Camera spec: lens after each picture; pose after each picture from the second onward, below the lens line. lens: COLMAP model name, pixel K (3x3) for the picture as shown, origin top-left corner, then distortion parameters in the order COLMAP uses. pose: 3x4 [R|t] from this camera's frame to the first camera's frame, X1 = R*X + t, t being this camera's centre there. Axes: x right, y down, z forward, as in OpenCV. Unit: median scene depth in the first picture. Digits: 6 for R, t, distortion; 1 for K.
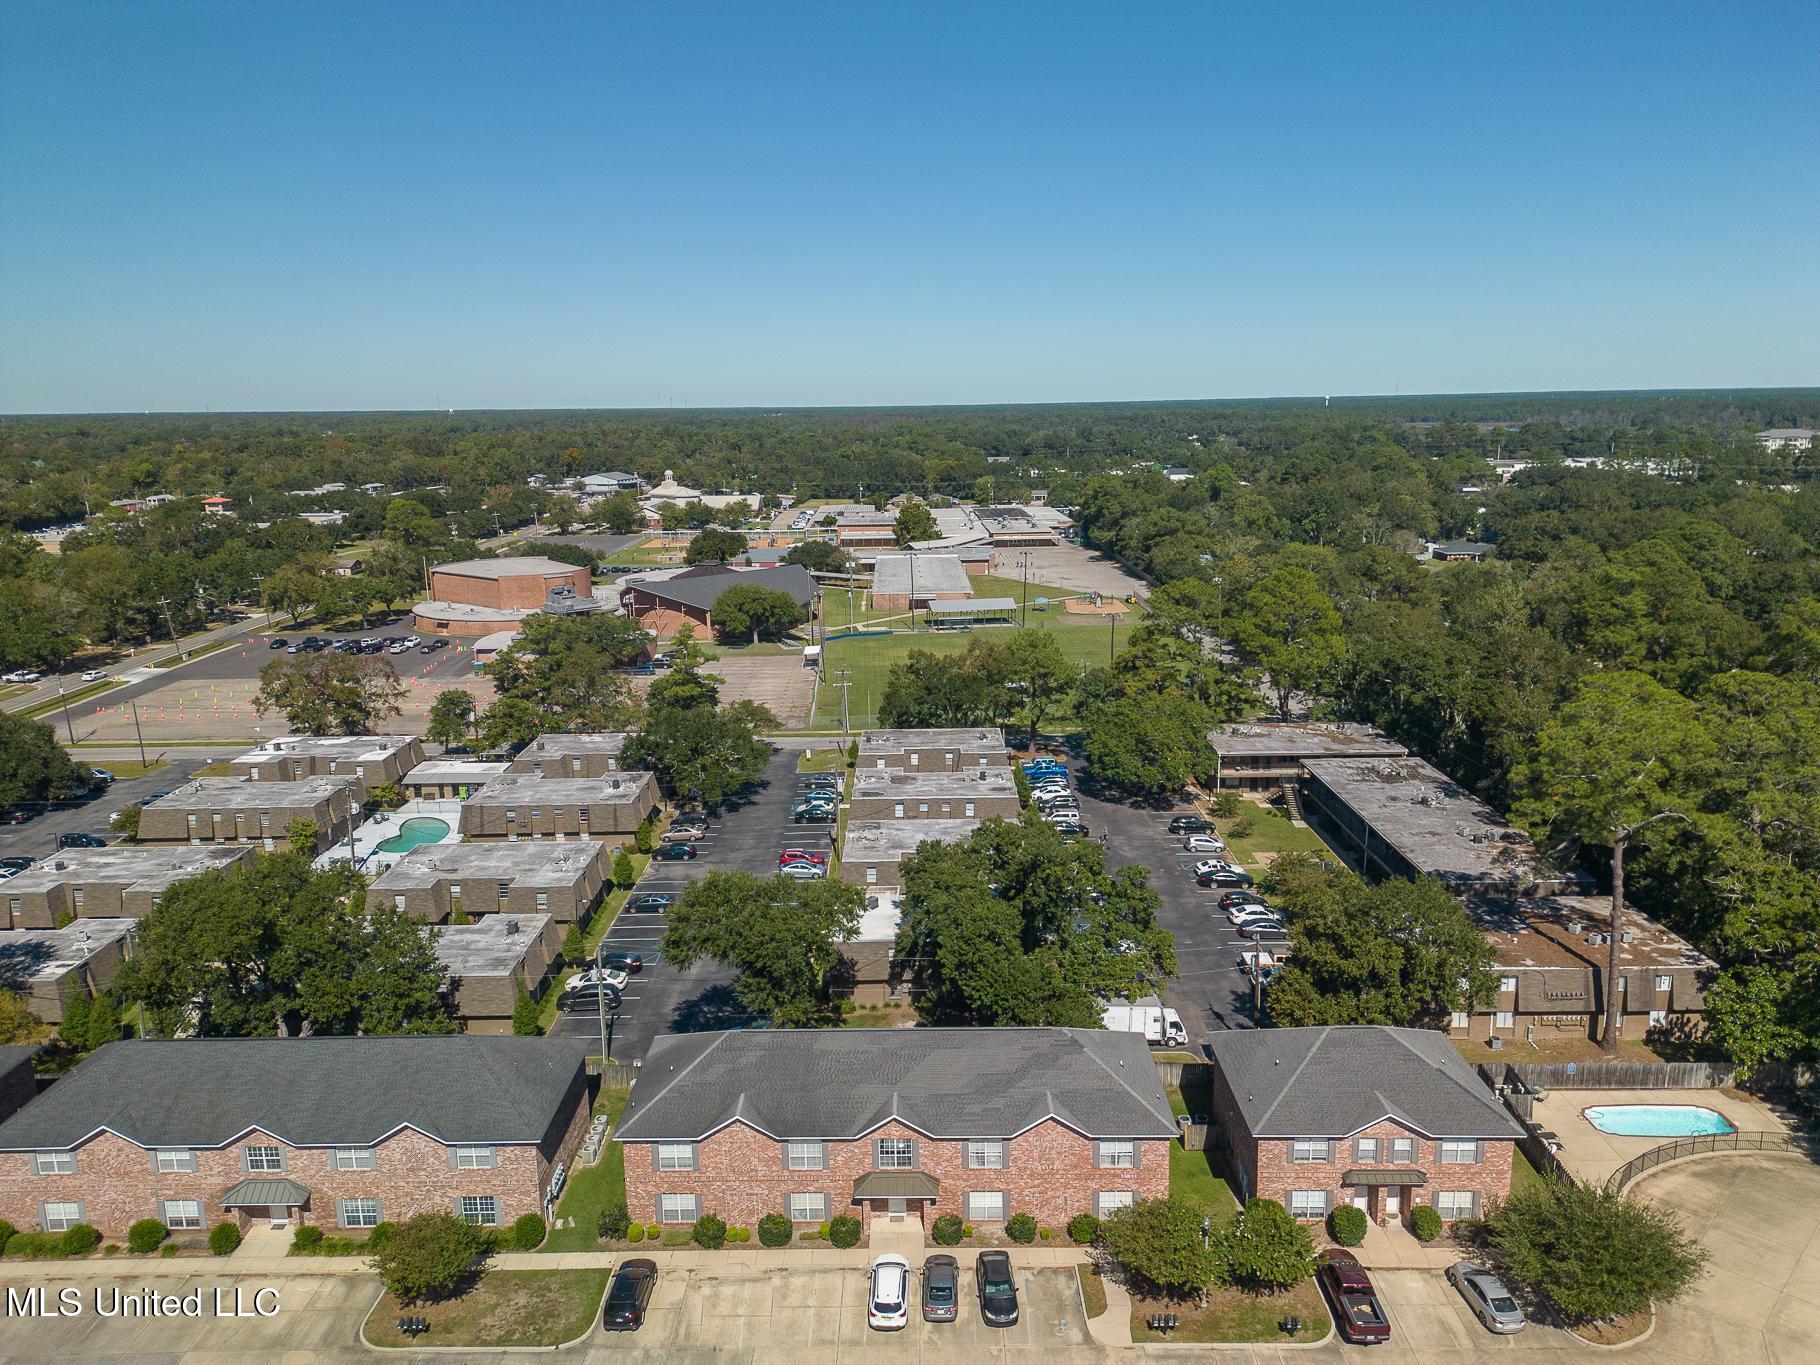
lens RADIAL K [[1273.6, 0, 911.7], [0, 1273.6, 686.3], [0, 0, 1]] dist [0.073079, -0.069937]
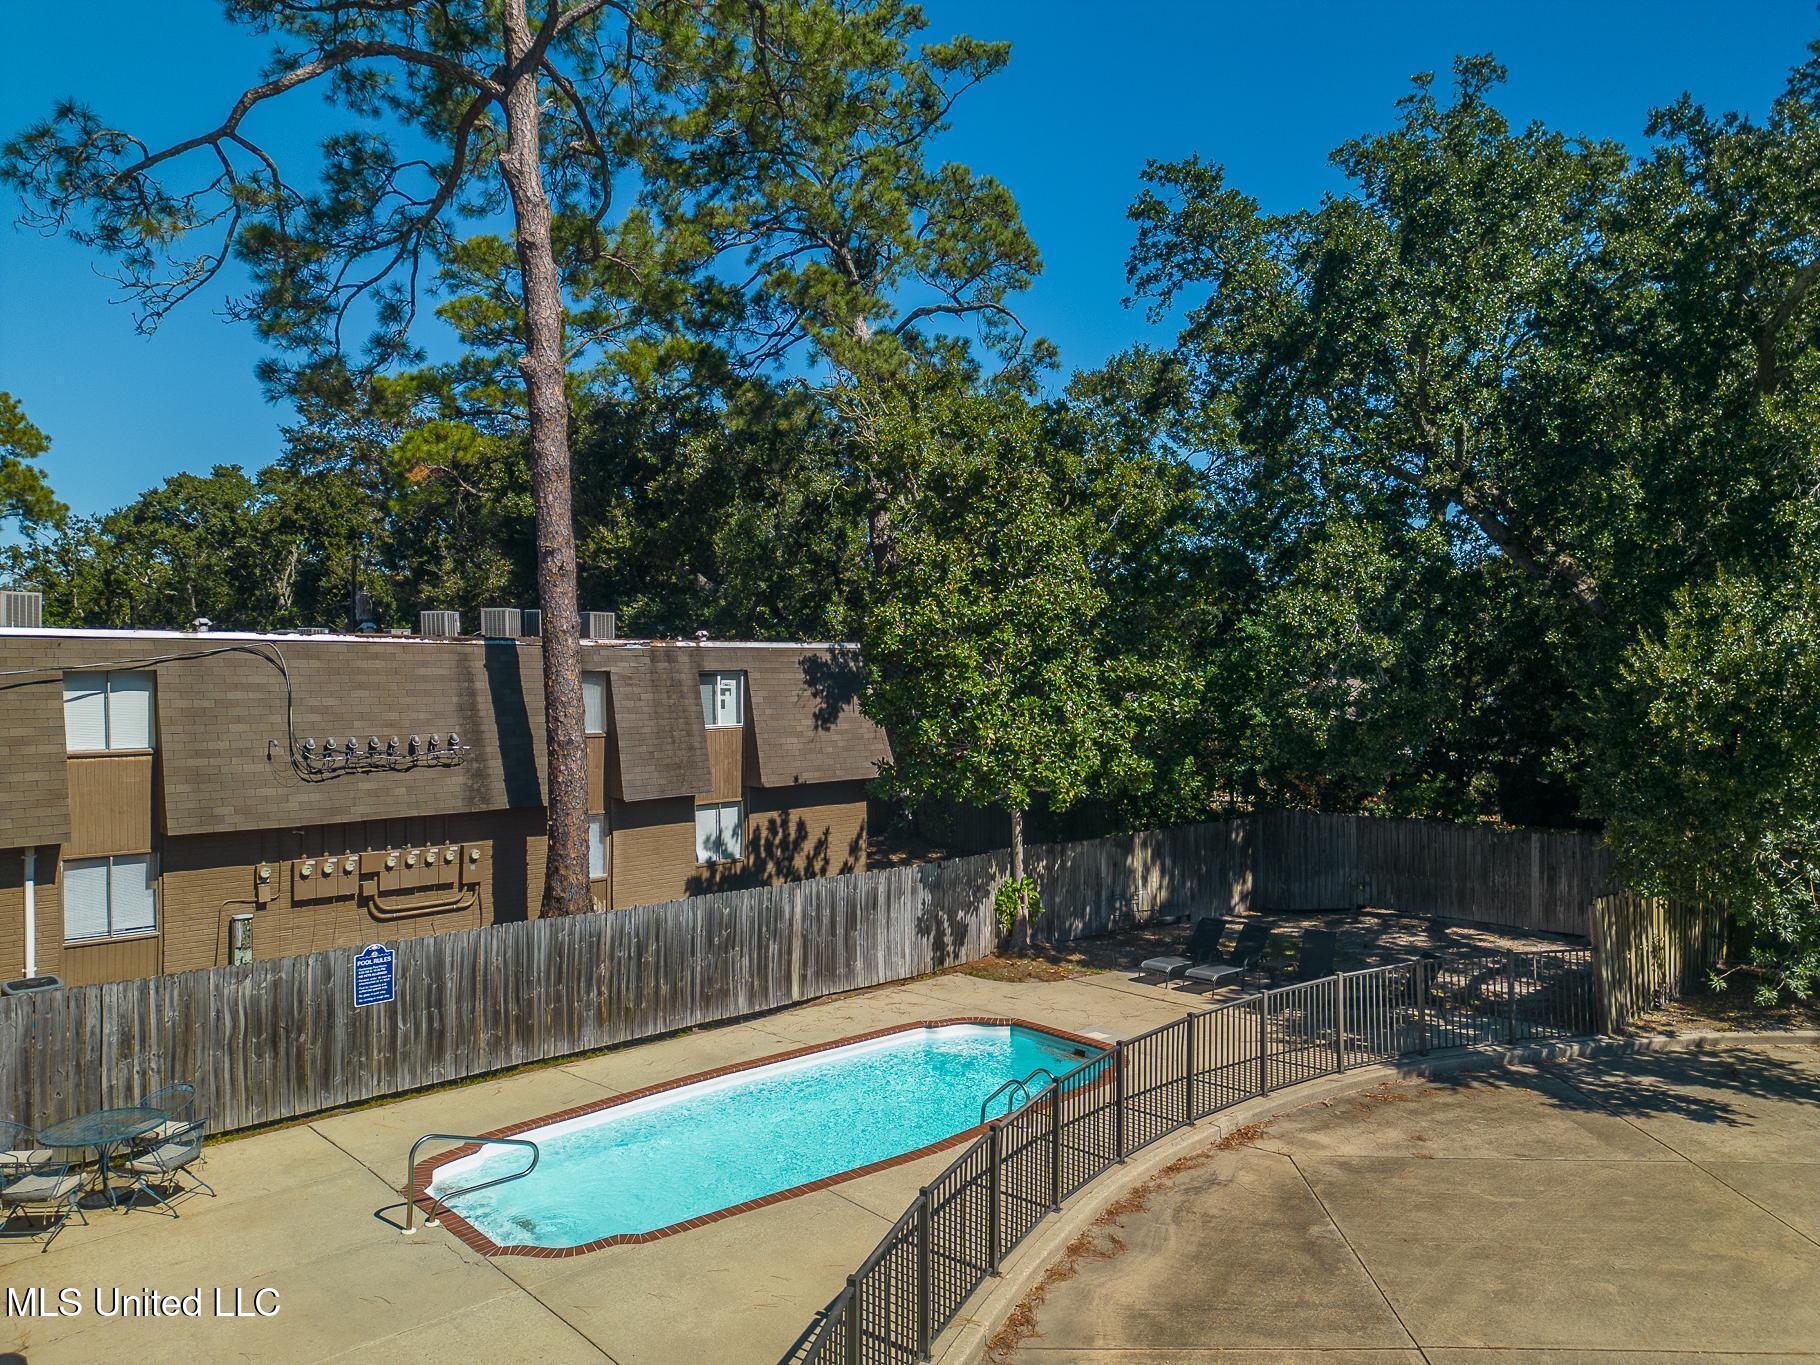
lens RADIAL K [[1273.6, 0, 912.3], [0, 1273.6, 686.9], [0, 0, 1]] dist [0.073079, -0.069937]
pose [[0.734766, 0.001152, 0.678319, 0.416619], [0.139093, 0.978493, -0.152330, 0.276447], [-0.663906, 0.206276, 0.718803, 0.764840]]
